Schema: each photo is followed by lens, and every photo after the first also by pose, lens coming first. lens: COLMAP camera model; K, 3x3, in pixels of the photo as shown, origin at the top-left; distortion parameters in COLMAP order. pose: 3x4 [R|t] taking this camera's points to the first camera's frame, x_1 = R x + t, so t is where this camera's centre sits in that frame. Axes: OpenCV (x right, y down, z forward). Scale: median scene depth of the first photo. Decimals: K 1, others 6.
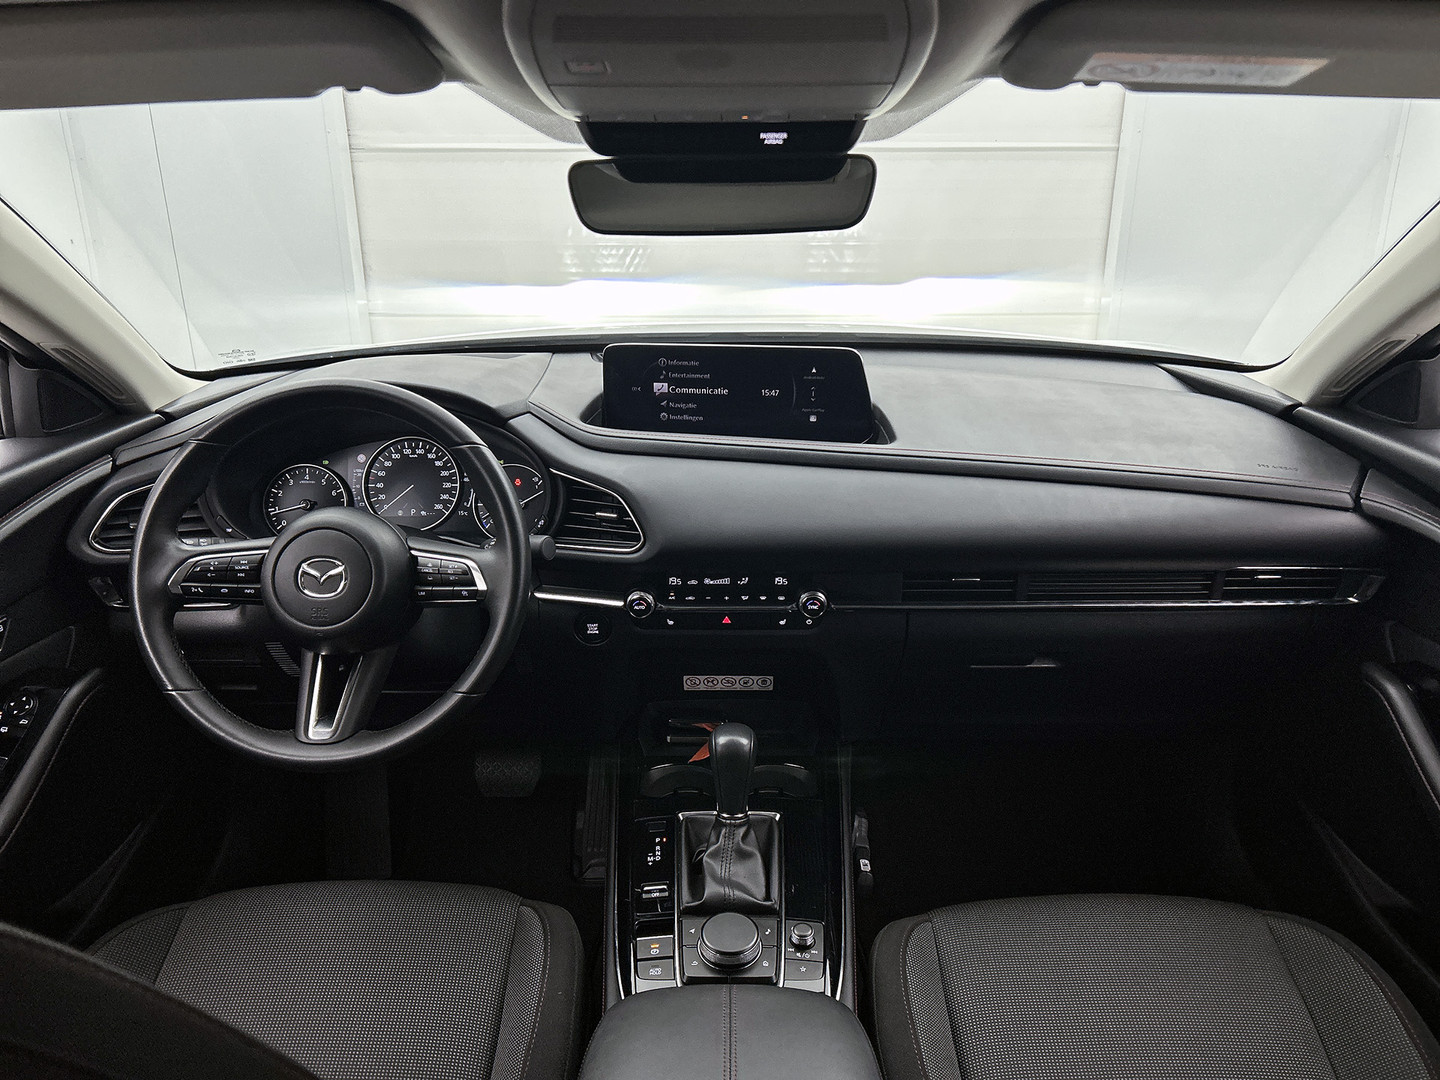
lens RADIAL K [[1048.1, 0, 720.0], [0, 1048.1, 540.0], [0, 0, 1]] dist [0.009246, -0.003435]
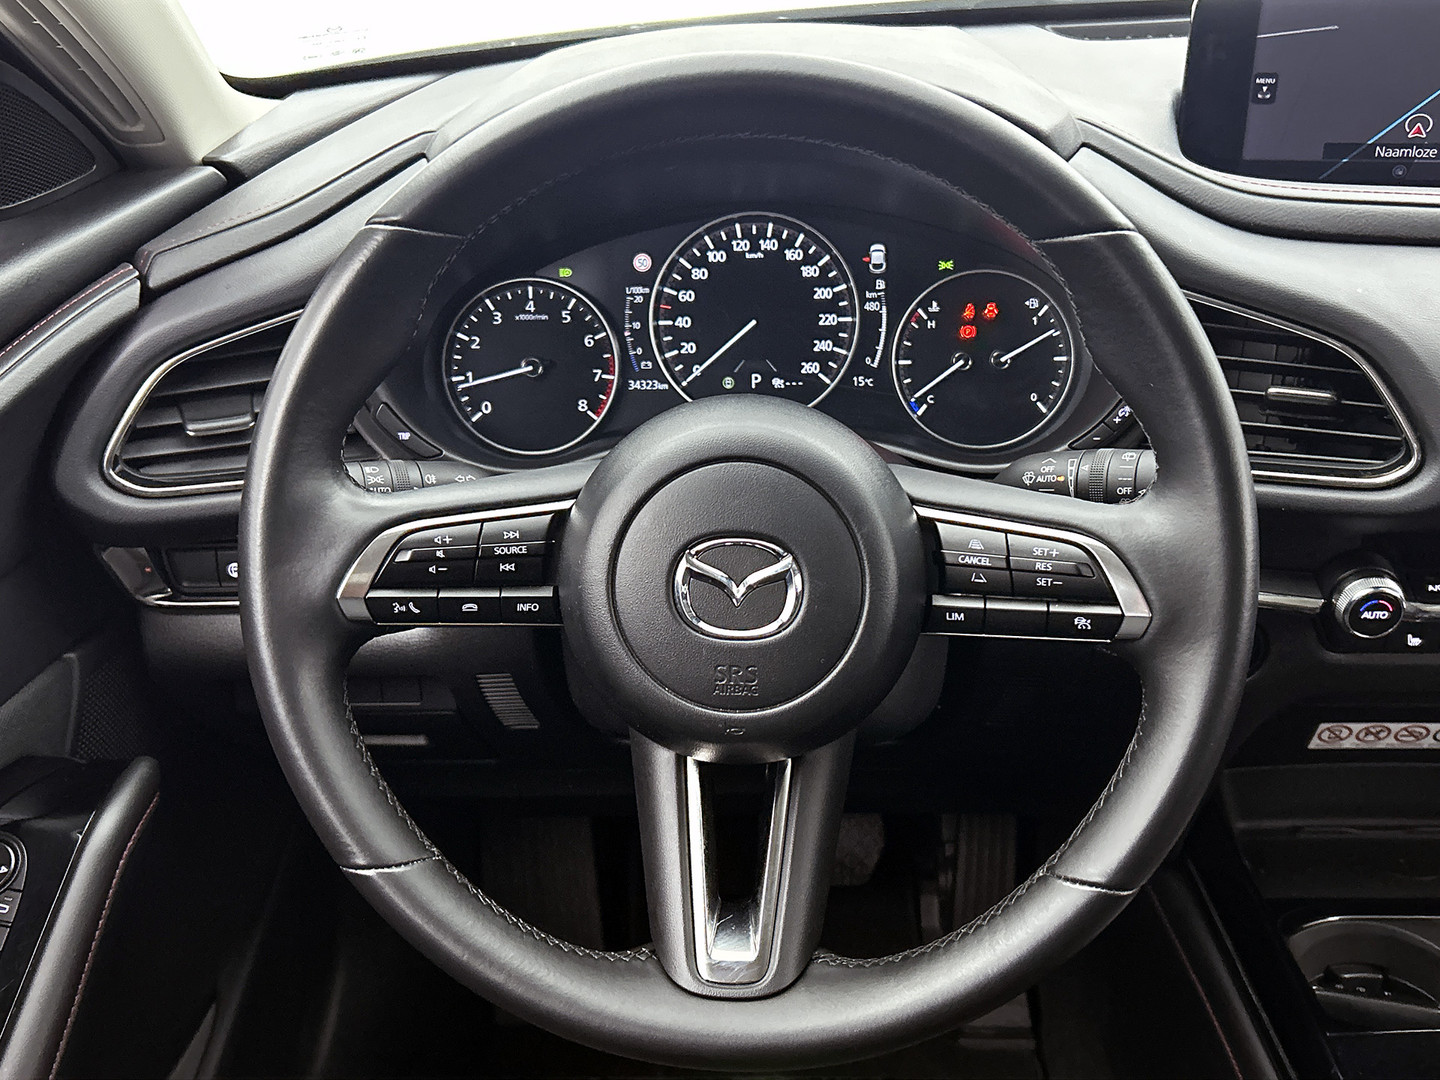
lens RADIAL K [[1447.2, 0, 720.0], [0, 1447.2, 540.0], [0, 0, 1]] dist [0.189533, -0.450060]
pose [[0.997876, -0.002116, -0.065111, -0.297046], [0.010421, 0.991786, 0.127481, -0.042875], [0.064306, -0.127889, 0.989702, 0.398171]]
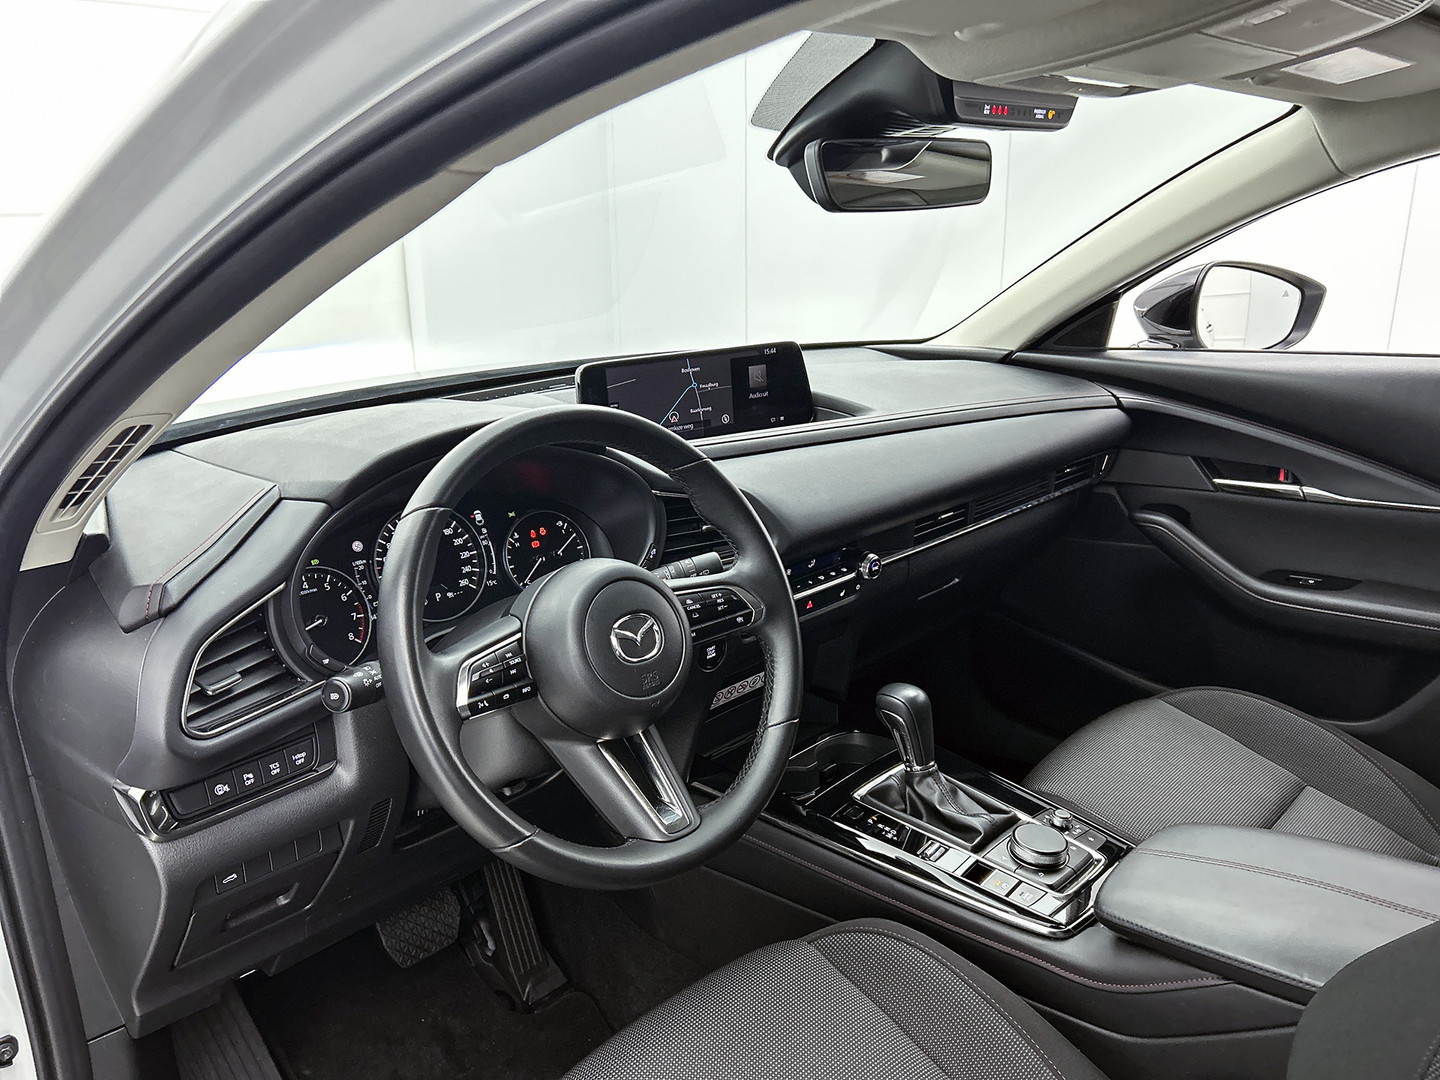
lens RADIAL K [[1048.1, 0, 720.0], [0, 1048.1, 540.0], [0, 0, 1]] dist [0.009246, -0.003435]
pose [[0.722457, -0.218913, 0.655845, -0.726045], [0.271551, 0.962172, 0.022030, -0.030507], [-0.635859, 0.162179, 0.754574, 0.282518]]
